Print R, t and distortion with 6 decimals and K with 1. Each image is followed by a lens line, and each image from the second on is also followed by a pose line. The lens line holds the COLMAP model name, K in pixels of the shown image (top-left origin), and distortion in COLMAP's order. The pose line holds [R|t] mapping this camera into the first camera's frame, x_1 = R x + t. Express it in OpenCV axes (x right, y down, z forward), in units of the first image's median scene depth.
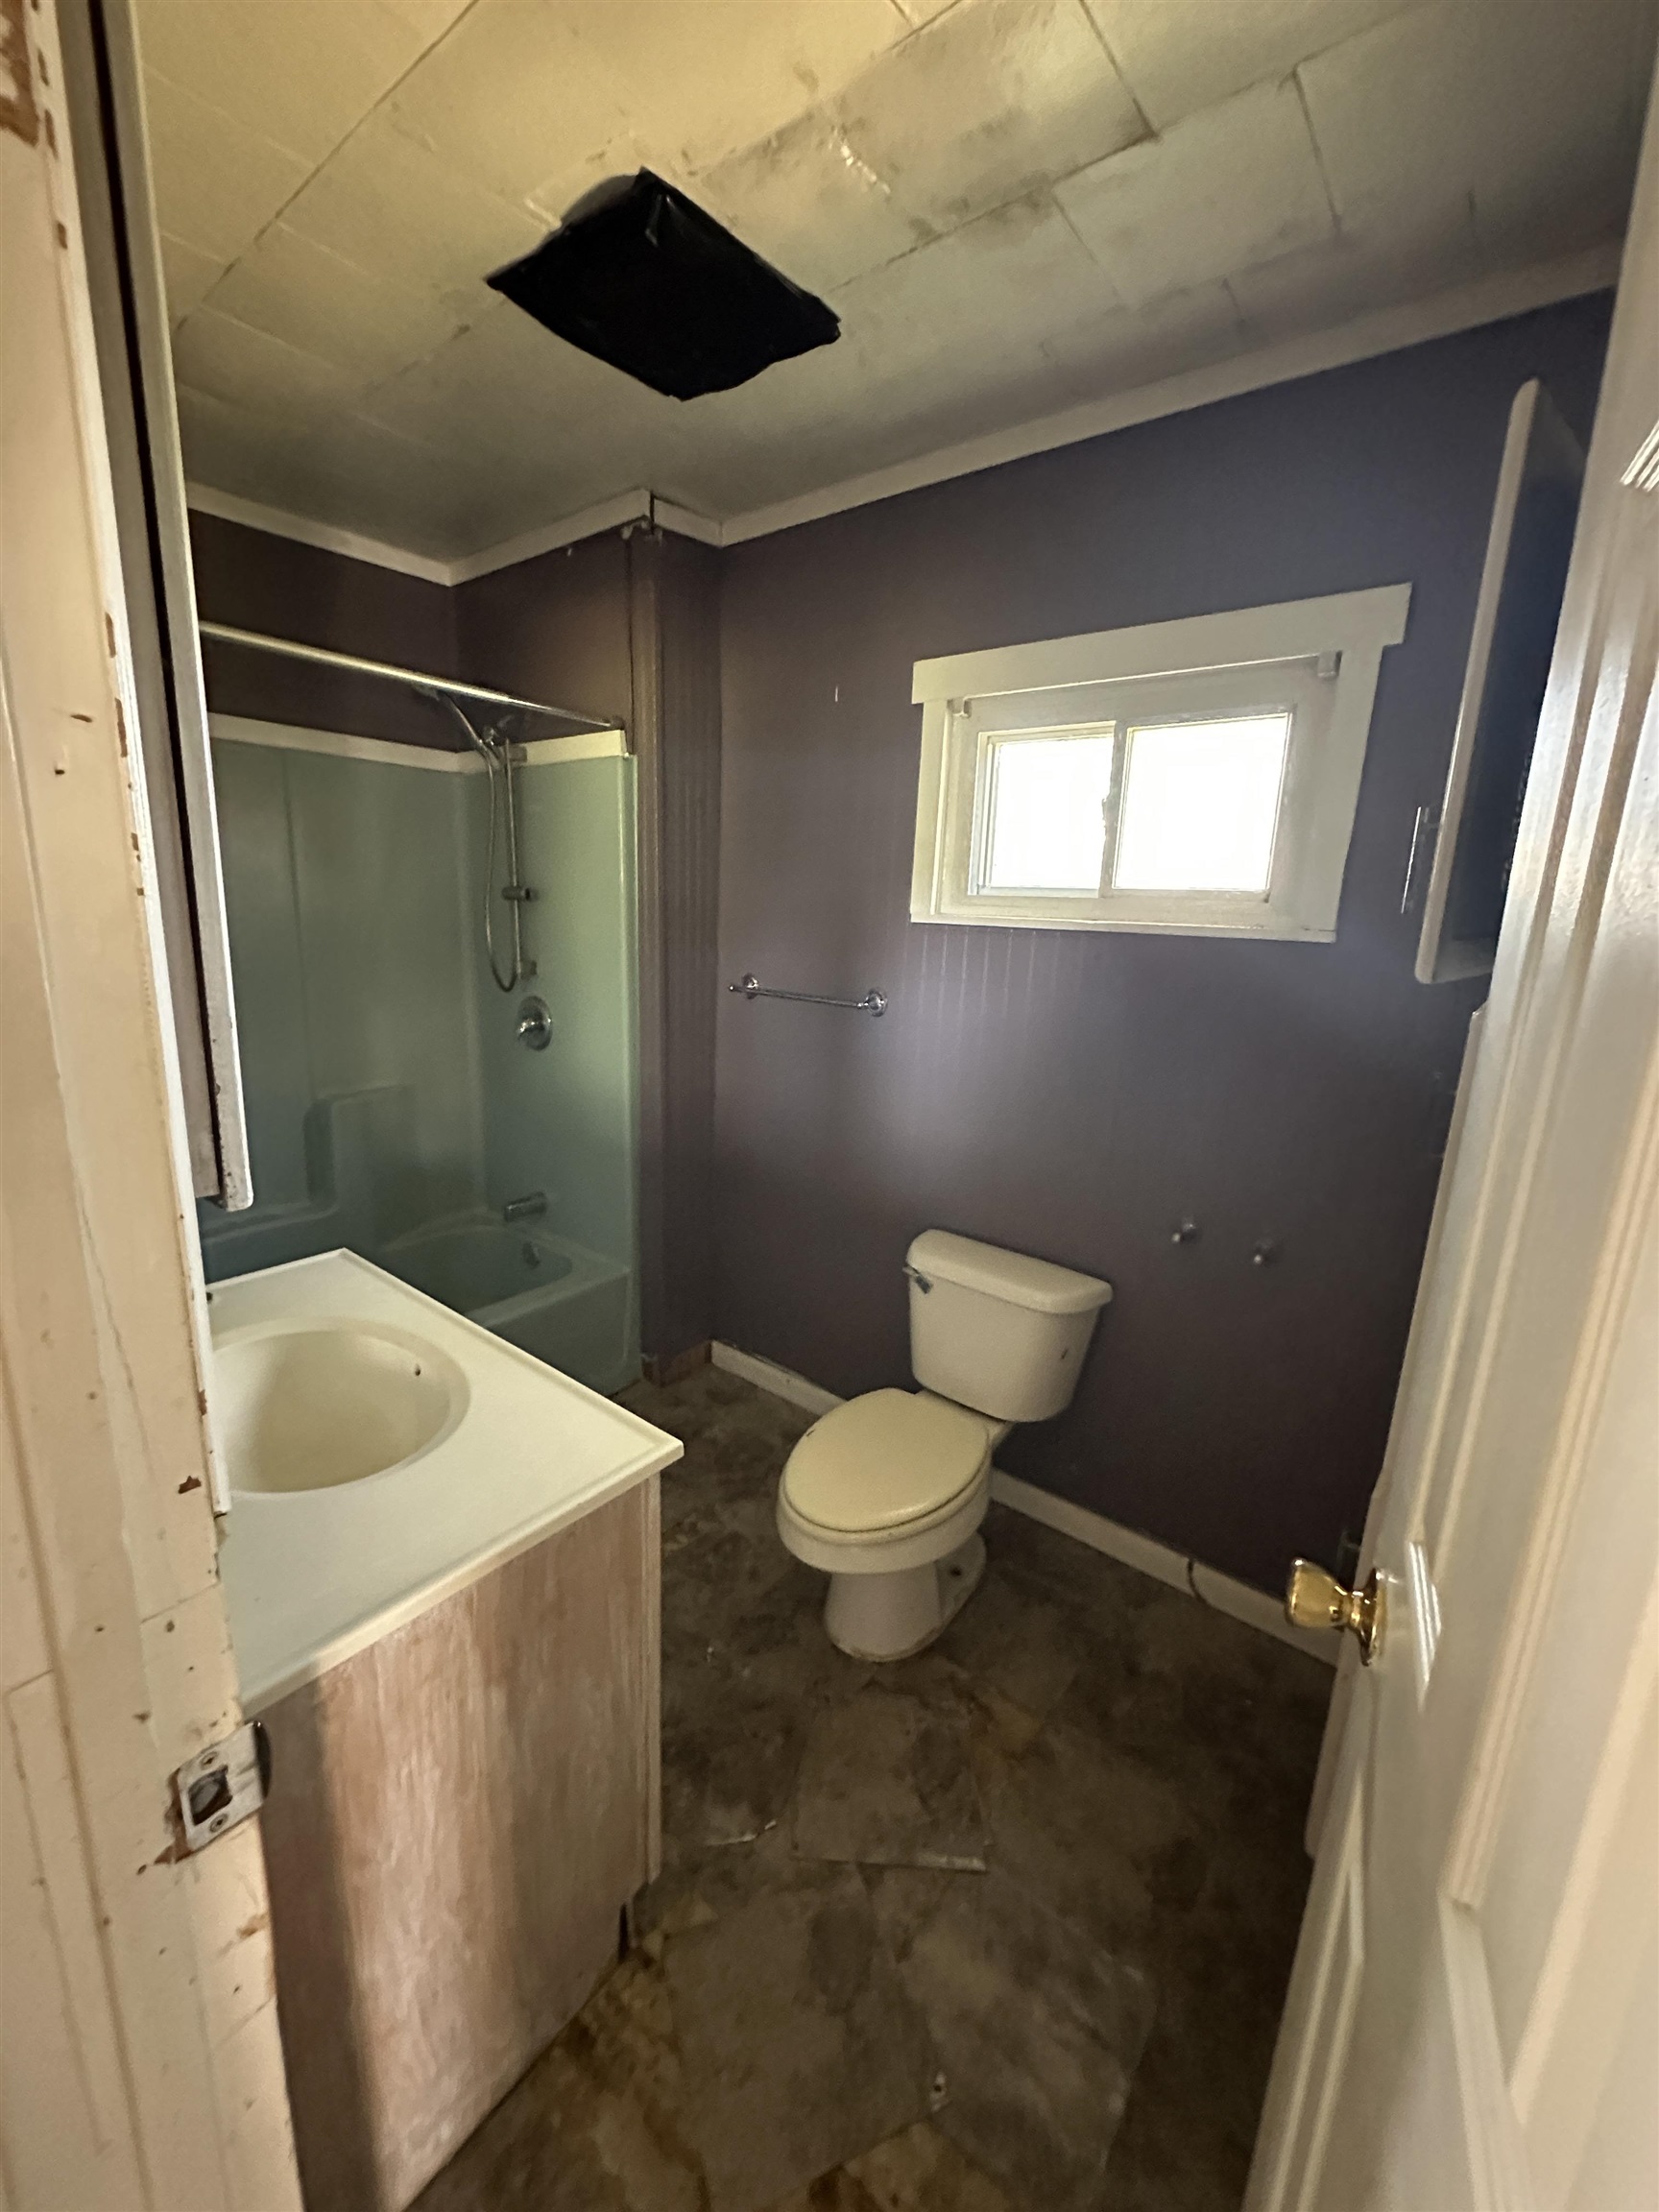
lens RADIAL K [[883.2, 0, 826.1], [0, 883.2, 1105.3], [0, 0, 1]] dist [-0.004393, 0.000595]
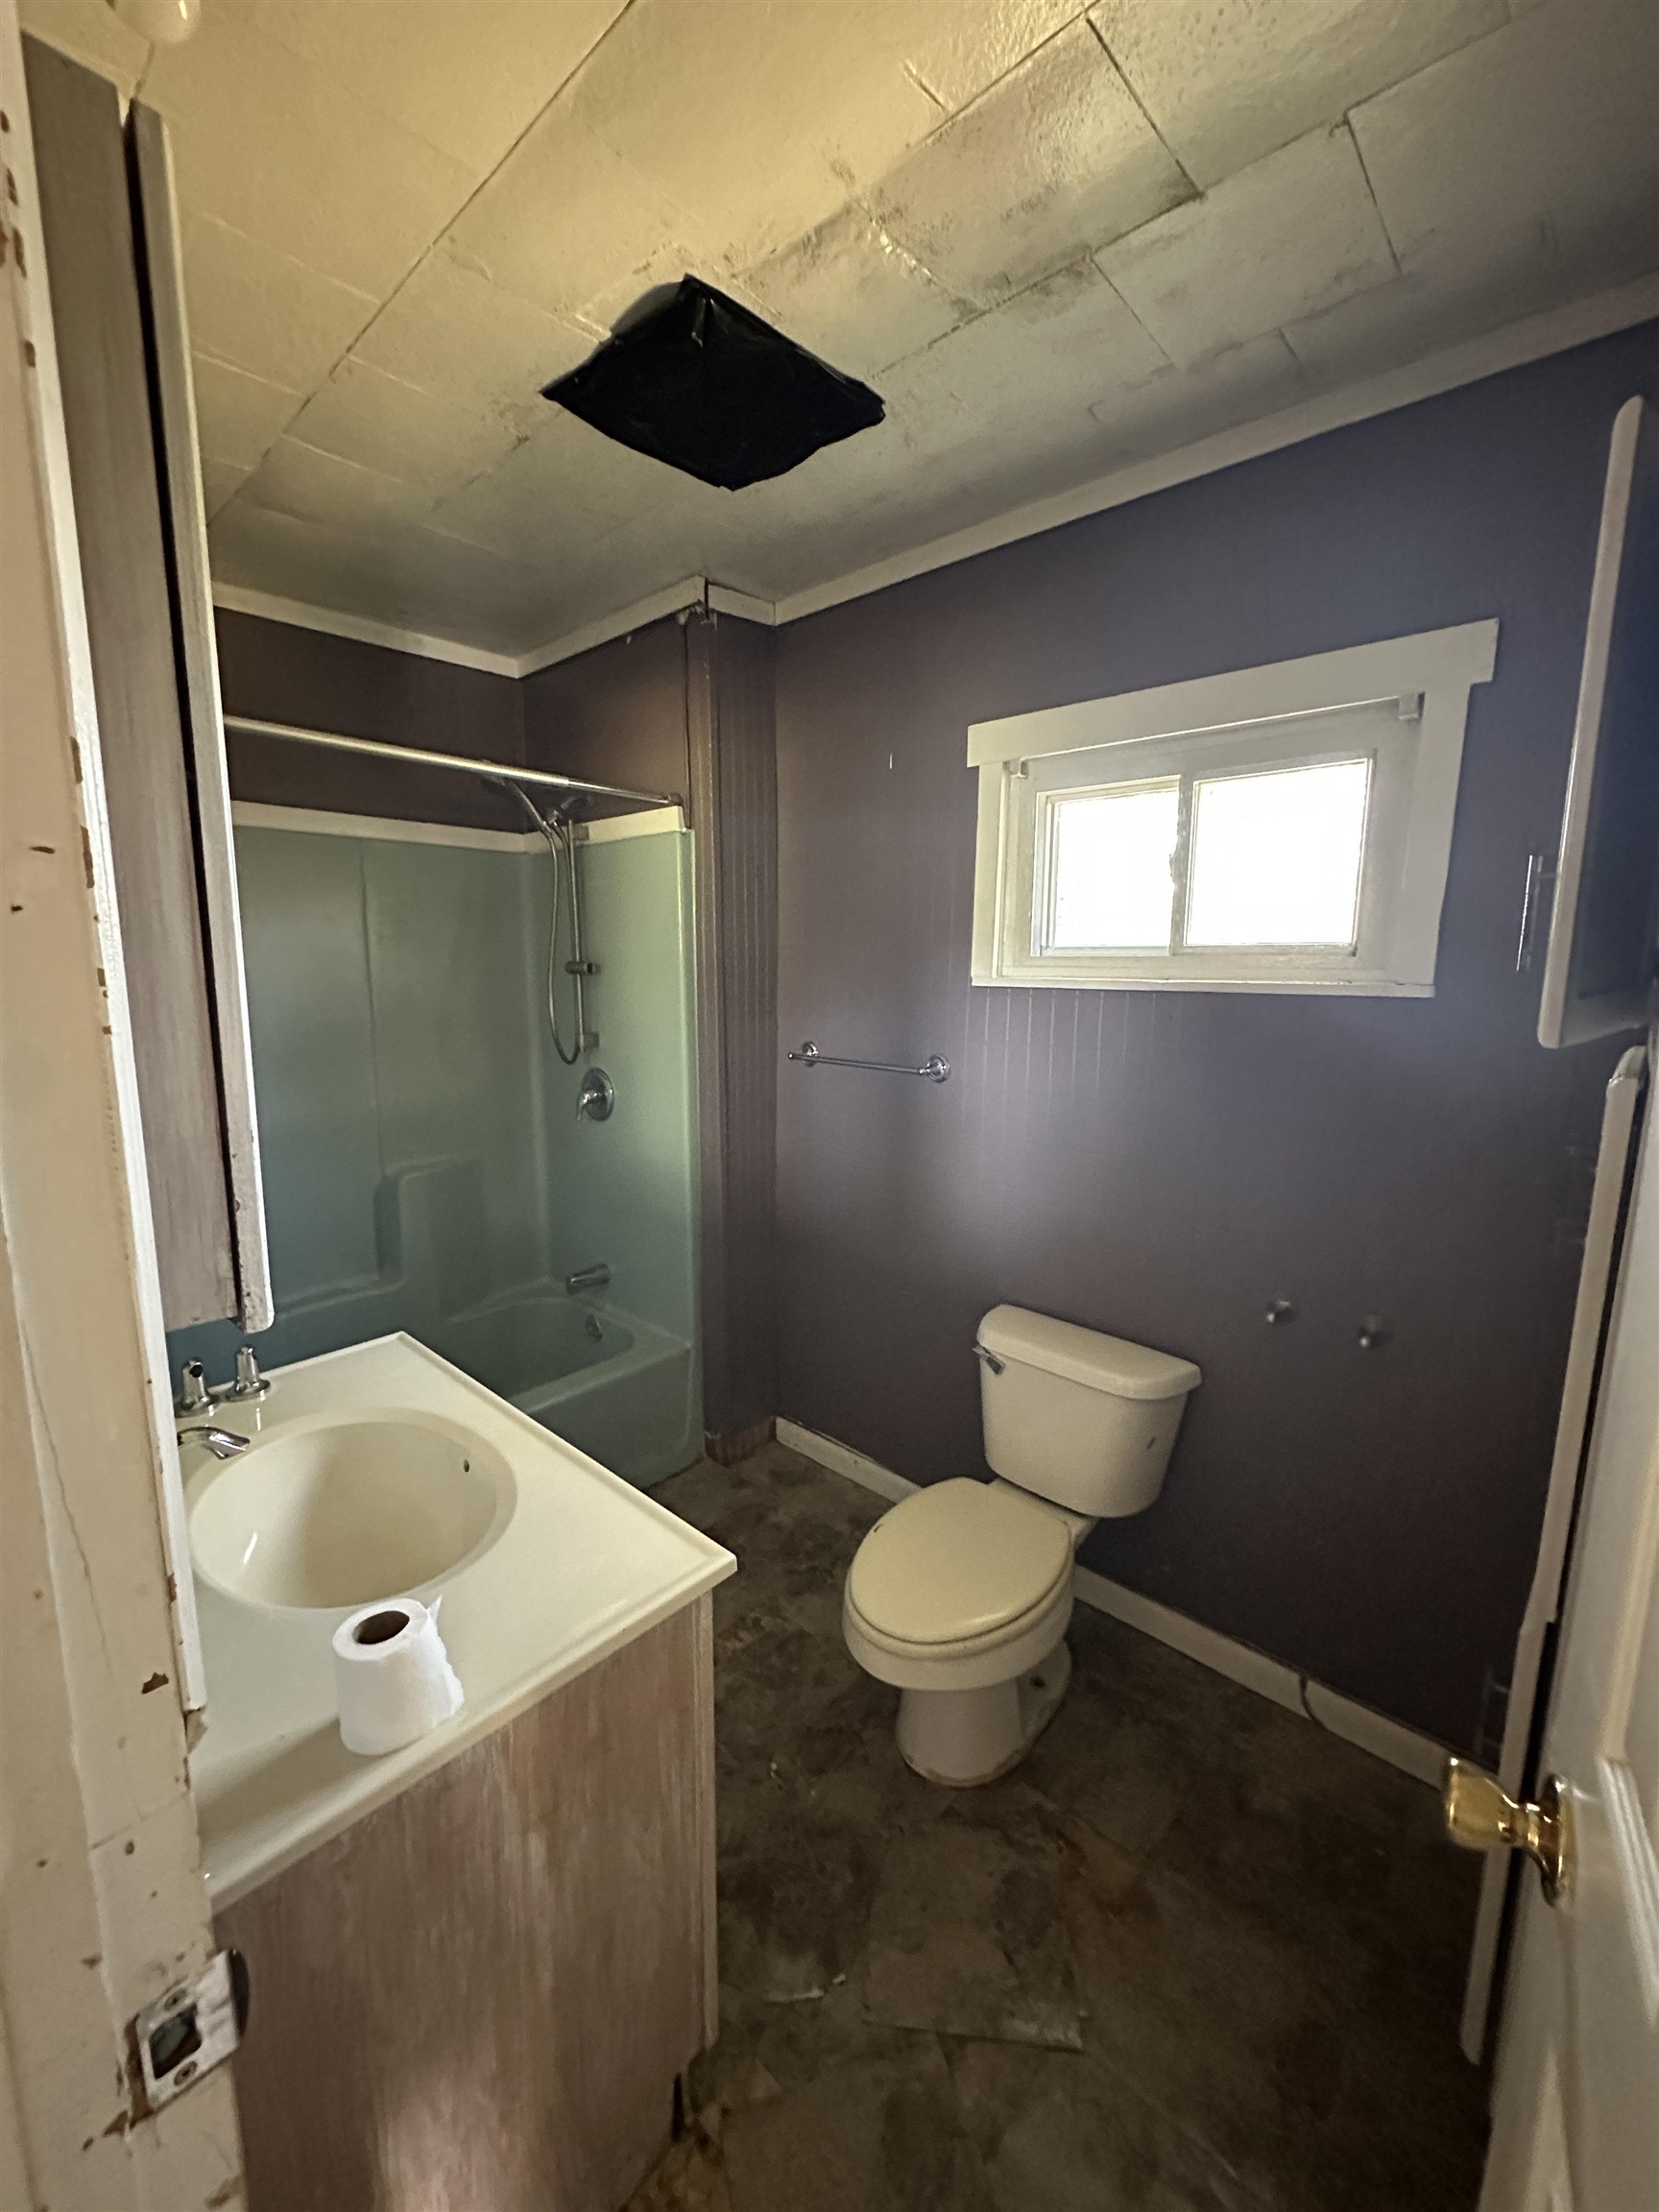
lens RADIAL K [[883.2, 0, 823.5], [0, 883.2, 1105.1], [0, 0, 1]] dist [-0.004393, 0.000595]
pose [[0.996770, -0.019839, -0.077824, 0.009688], [0.014930, 0.997892, -0.063158, -0.027135], [0.078913, 0.061792, 0.994965, 0.043280]]
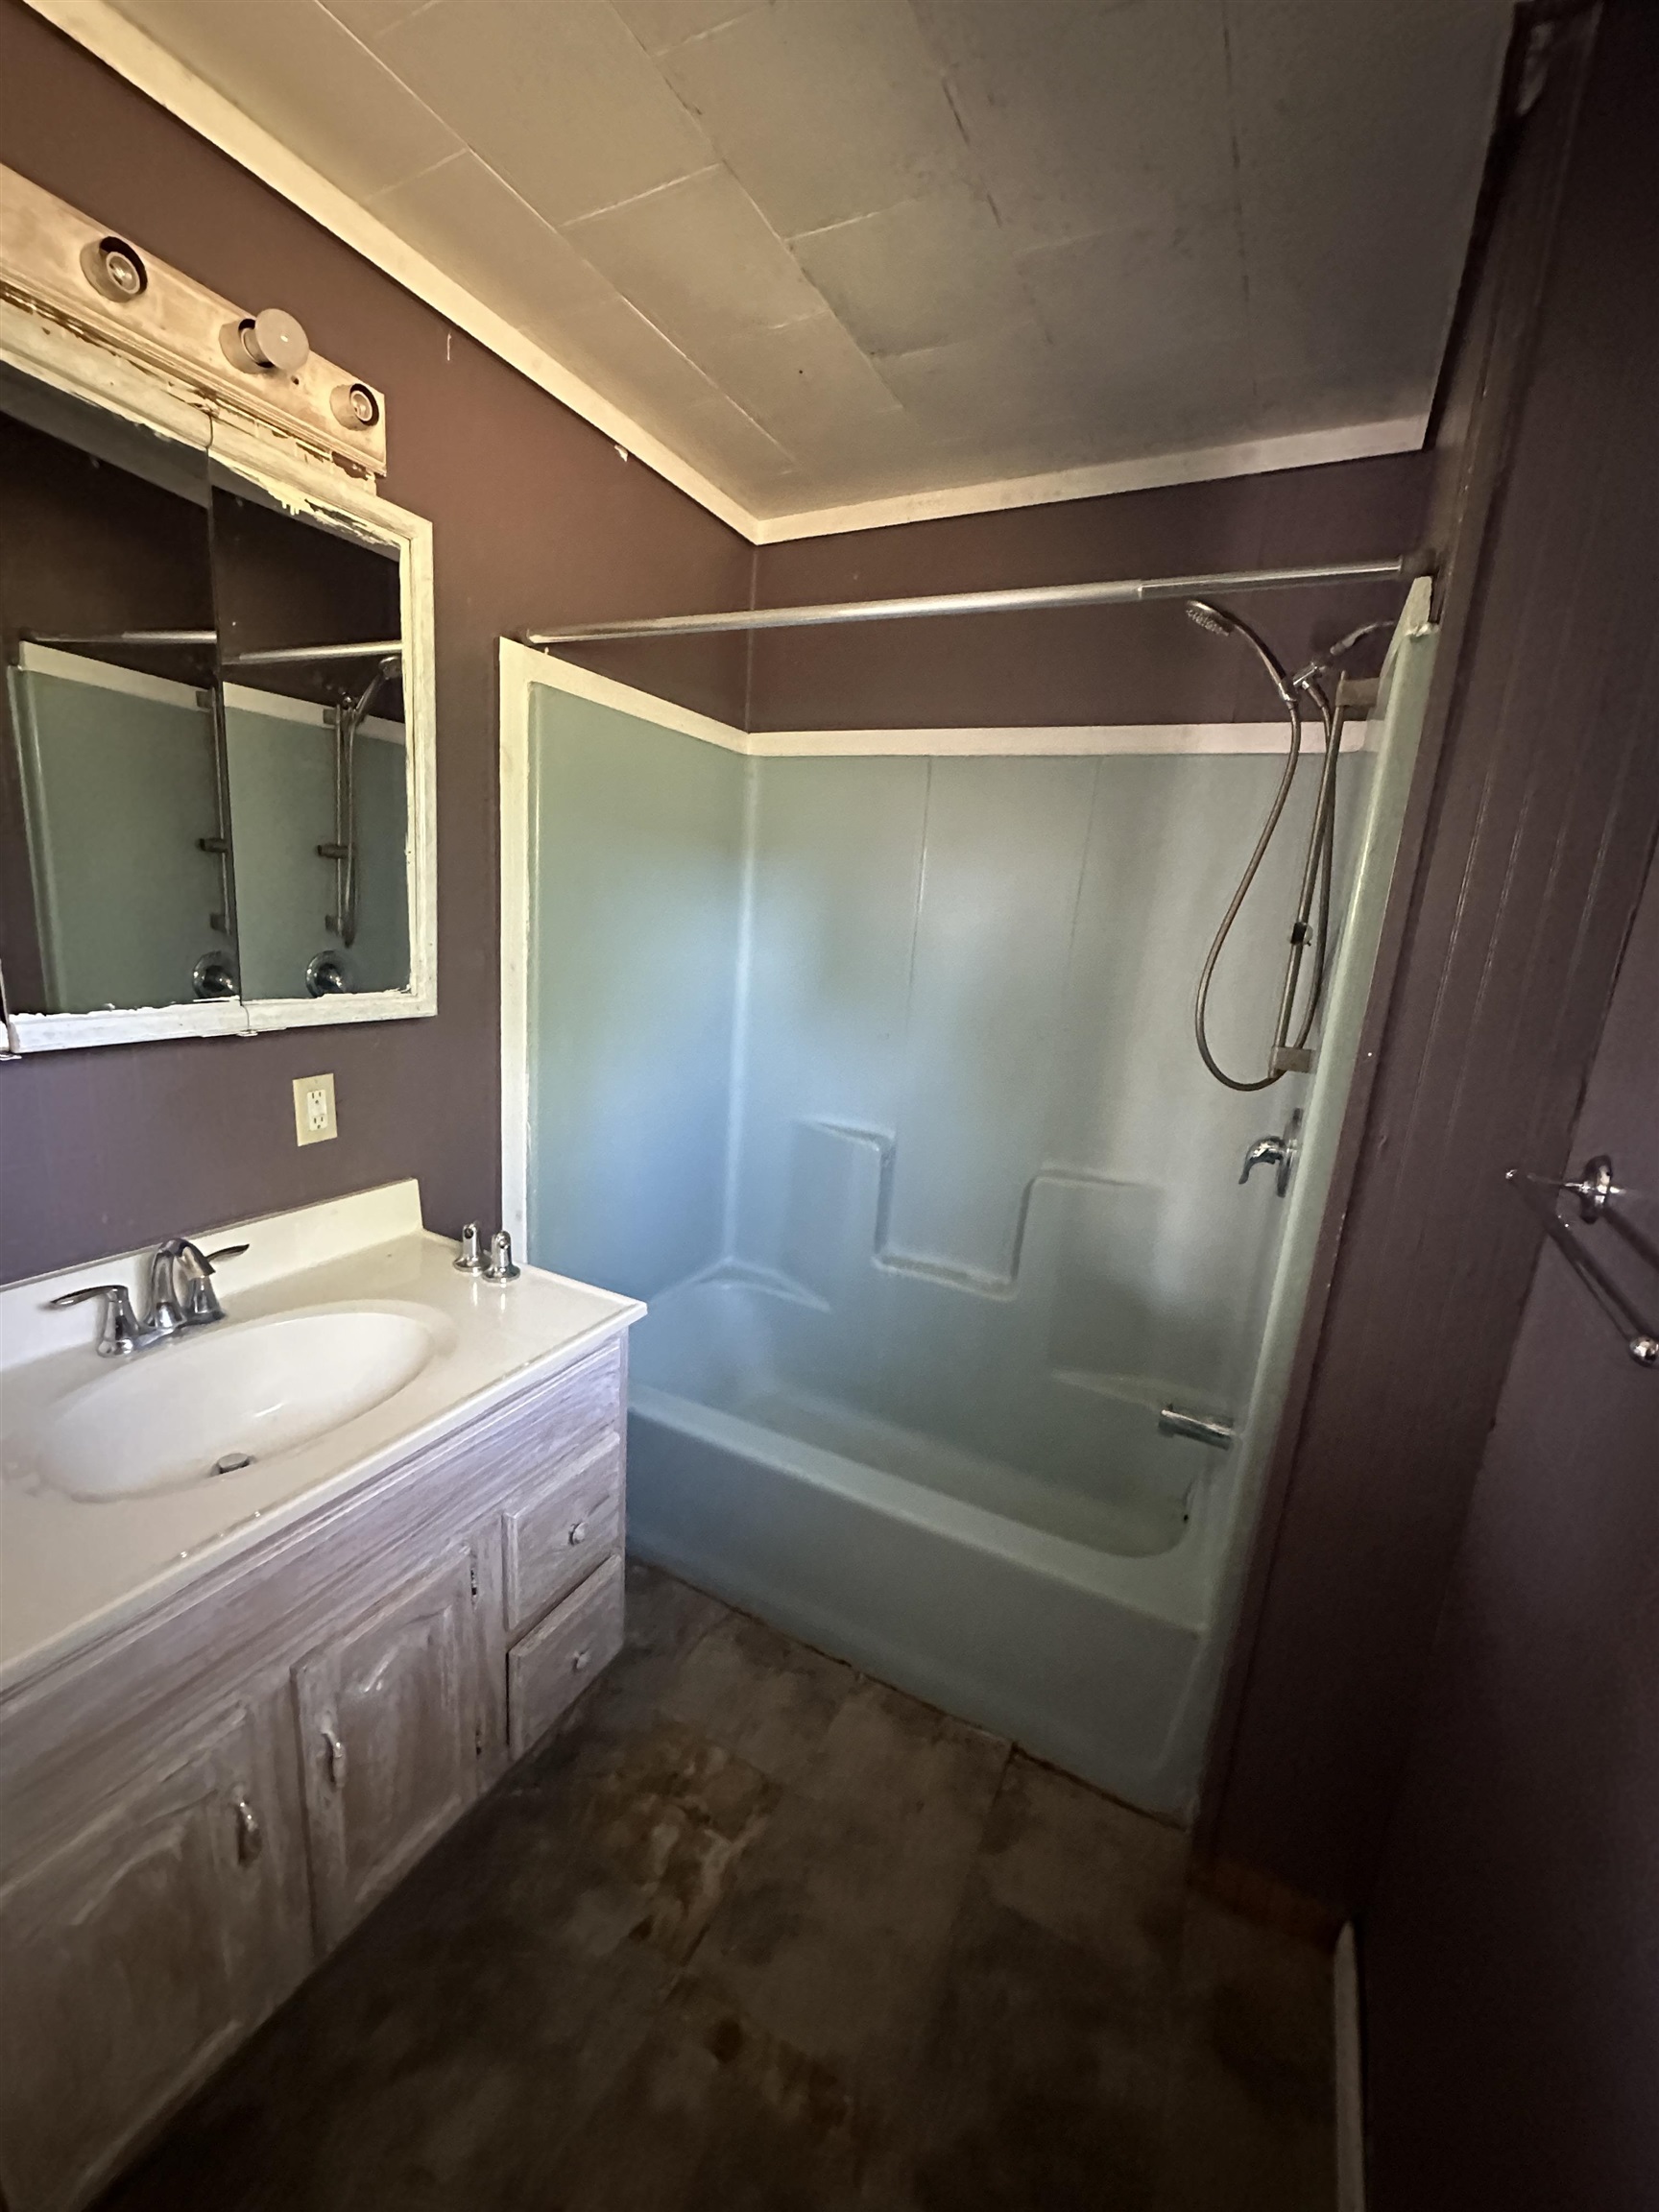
lens RADIAL K [[883.2, 0, 820.1], [0, 883.2, 1101.5], [0, 0, 1]] dist [-0.004393, 0.000595]
pose [[0.185027, 0.194671, -0.963259, 0.373925], [-0.273648, 0.951622, 0.139755, -0.258535], [0.943865, 0.237736, 0.229348, 1.193189]]
